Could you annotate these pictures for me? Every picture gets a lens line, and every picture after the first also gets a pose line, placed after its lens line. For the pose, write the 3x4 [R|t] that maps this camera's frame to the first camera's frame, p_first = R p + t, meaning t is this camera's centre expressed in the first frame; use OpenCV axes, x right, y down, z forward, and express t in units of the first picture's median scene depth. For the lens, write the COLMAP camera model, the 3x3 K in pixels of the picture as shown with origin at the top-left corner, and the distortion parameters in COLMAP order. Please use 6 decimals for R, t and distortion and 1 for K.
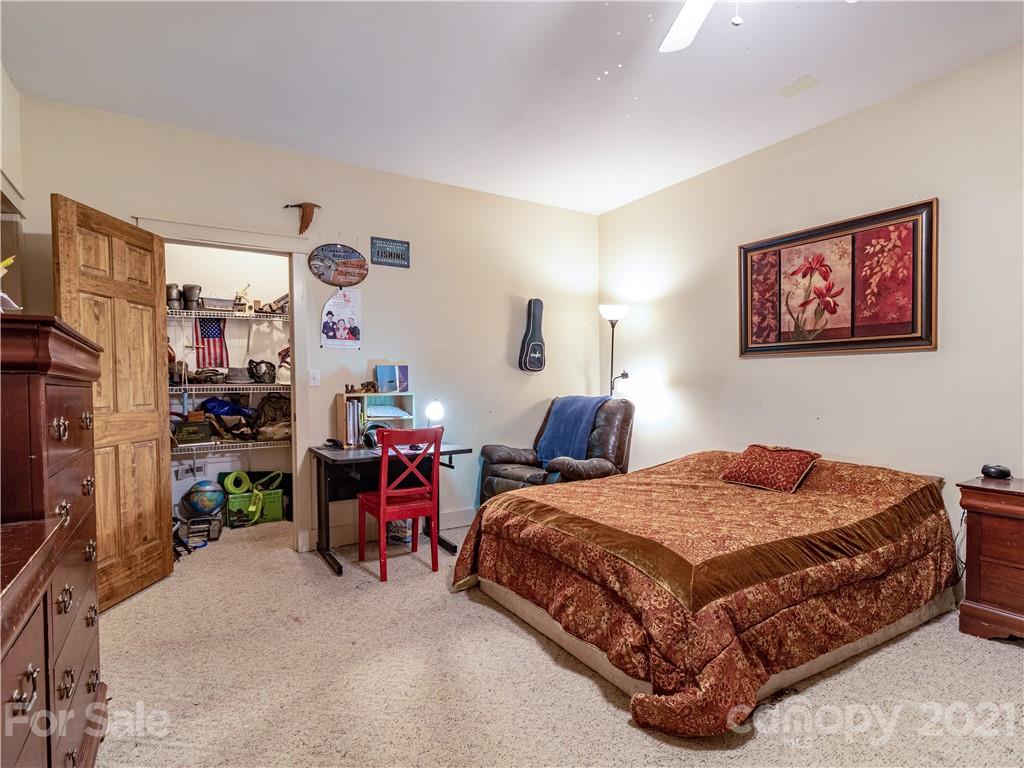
lens RADIAL K [[540.3, 0, 508.4], [0, 540.3, 390.7], [0, 0, 1]] dist [0.001262, 0.000446]
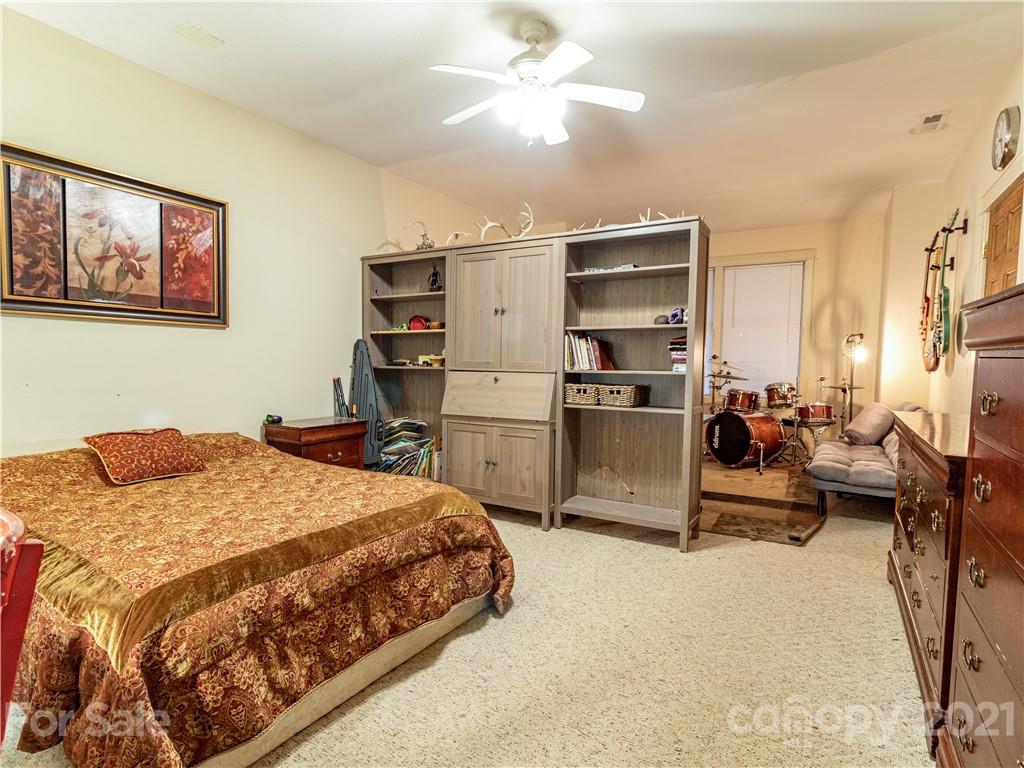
lens RADIAL K [[540.3, 0, 508.4], [0, 540.3, 390.7], [0, 0, 1]] dist [0.001262, 0.000446]
pose [[-0.459214, -0.048651, 0.886993, -0.526662], [0.002766, 0.998416, 0.056195, -0.003071], [-0.888322, 0.028259, -0.458352, 0.902716]]
